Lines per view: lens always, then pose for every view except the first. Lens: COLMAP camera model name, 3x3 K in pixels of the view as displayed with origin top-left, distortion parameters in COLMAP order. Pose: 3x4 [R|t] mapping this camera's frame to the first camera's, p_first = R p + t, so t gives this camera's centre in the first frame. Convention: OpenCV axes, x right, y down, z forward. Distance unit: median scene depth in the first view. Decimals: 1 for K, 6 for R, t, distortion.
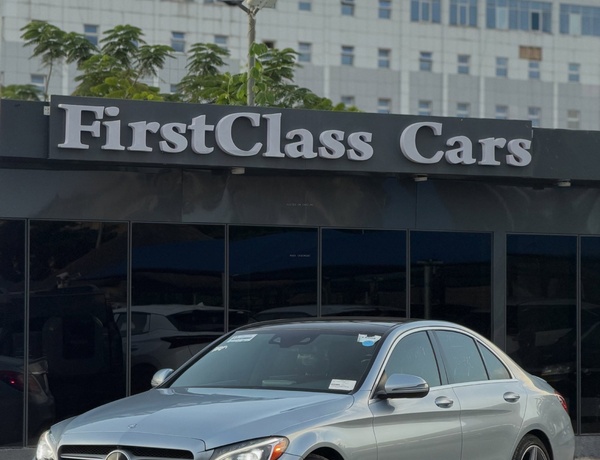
lens RADIAL K [[2946.9, 0, 296.5], [0, 2946.9, 231.6], [0, 0, 1]] dist [0.439233, 0.000000]
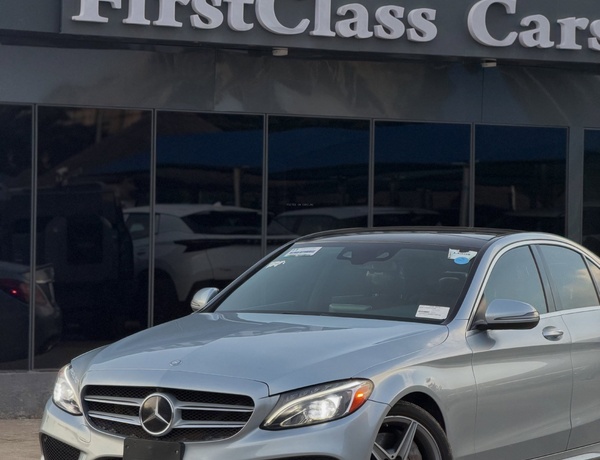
lens RADIAL K [[2946.9, 0, 302.6], [0, 2946.9, 230.3], [0, 0, 1]] dist [0.439233, 0.000000]
pose [[0.999904, 0.012360, 0.006232, -0.017761], [-0.012568, 0.999327, 0.034460, 0.001584], [-0.005802, -0.034535, 0.999387, 0.138103]]
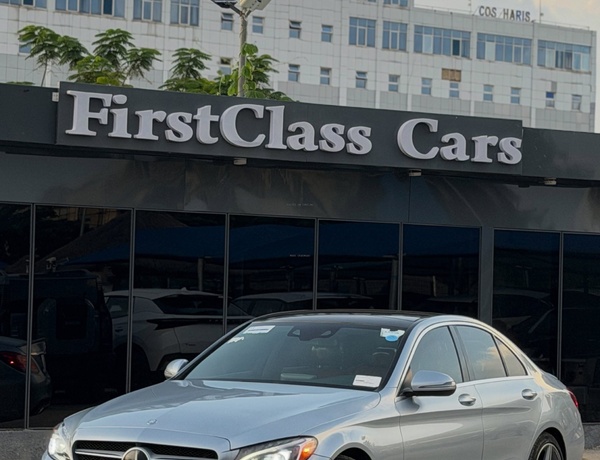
lens RADIAL K [[2519.4, 0, 304.1], [0, 2519.4, 227.1], [0, 0, 1]] dist [0.338896, 0.000000]
pose [[0.999433, 0.022091, 0.025418, -0.019093], [-0.022106, 0.999756, 0.000314, 0.001333], [-0.025405, -0.000876, 0.999677, 0.125317]]
